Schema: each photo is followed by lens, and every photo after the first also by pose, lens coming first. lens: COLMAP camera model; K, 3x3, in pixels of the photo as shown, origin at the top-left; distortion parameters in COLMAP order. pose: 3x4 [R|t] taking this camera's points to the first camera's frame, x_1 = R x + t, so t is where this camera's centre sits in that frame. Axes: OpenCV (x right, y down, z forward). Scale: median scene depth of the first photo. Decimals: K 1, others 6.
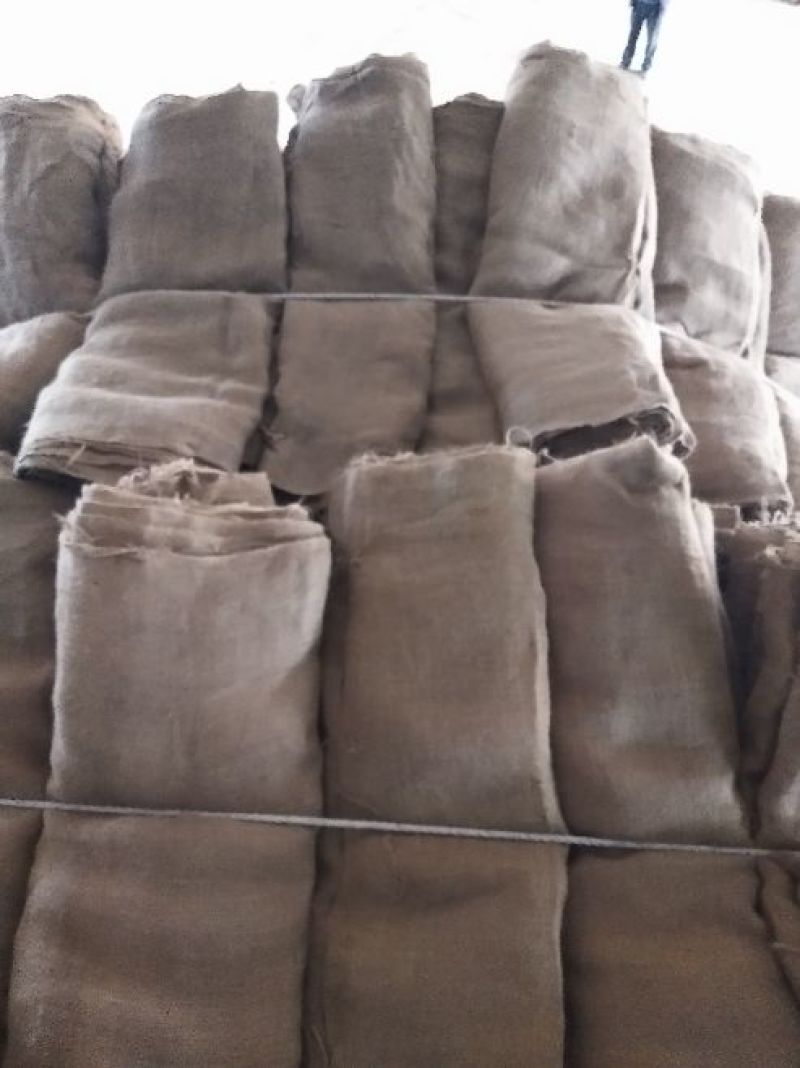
lens RADIAL K [[801.6, 0, 400.0], [0, 801.6, 534.0], [0, 0, 1]] dist [0.005914, -0.003951]
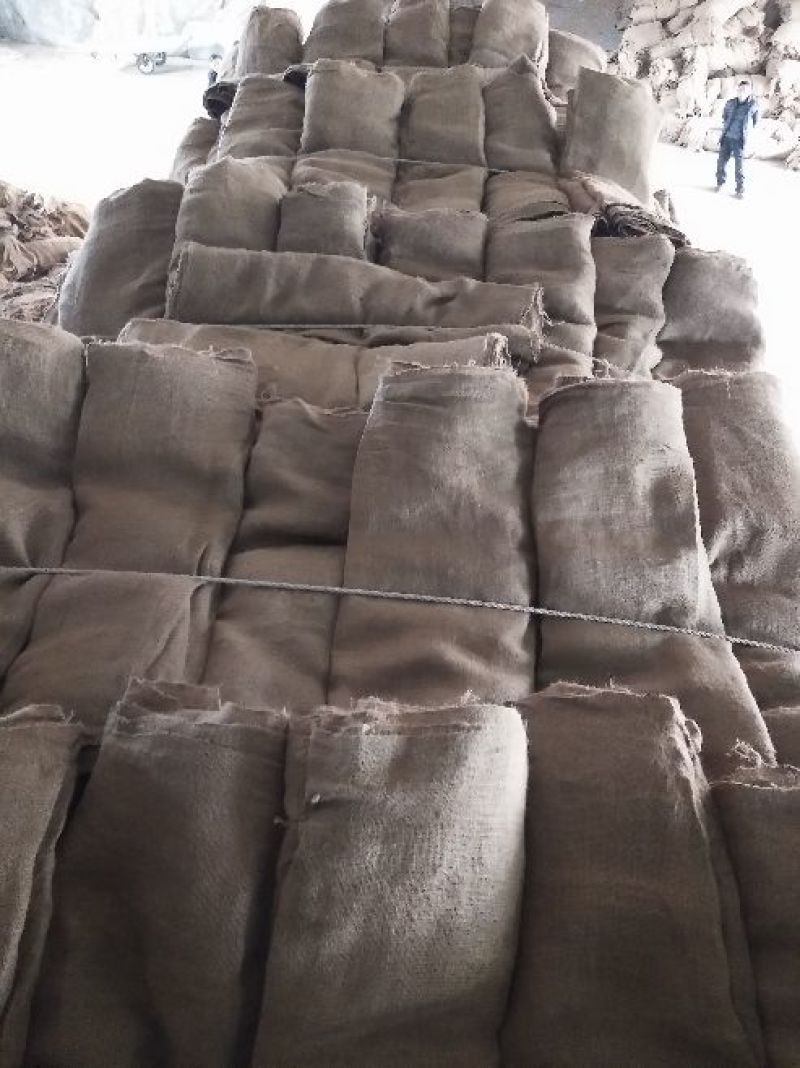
lens RADIAL K [[799.0, 0, 400.0], [0, 799.0, 534.0], [0, 0, 1]] dist [0.004694, -0.005189]
pose [[0.998906, 0.041579, -0.021390, 0.012168], [-0.045087, 0.977723, -0.204999, 1.471108], [0.012390, 0.205739, 0.978528, -0.959234]]
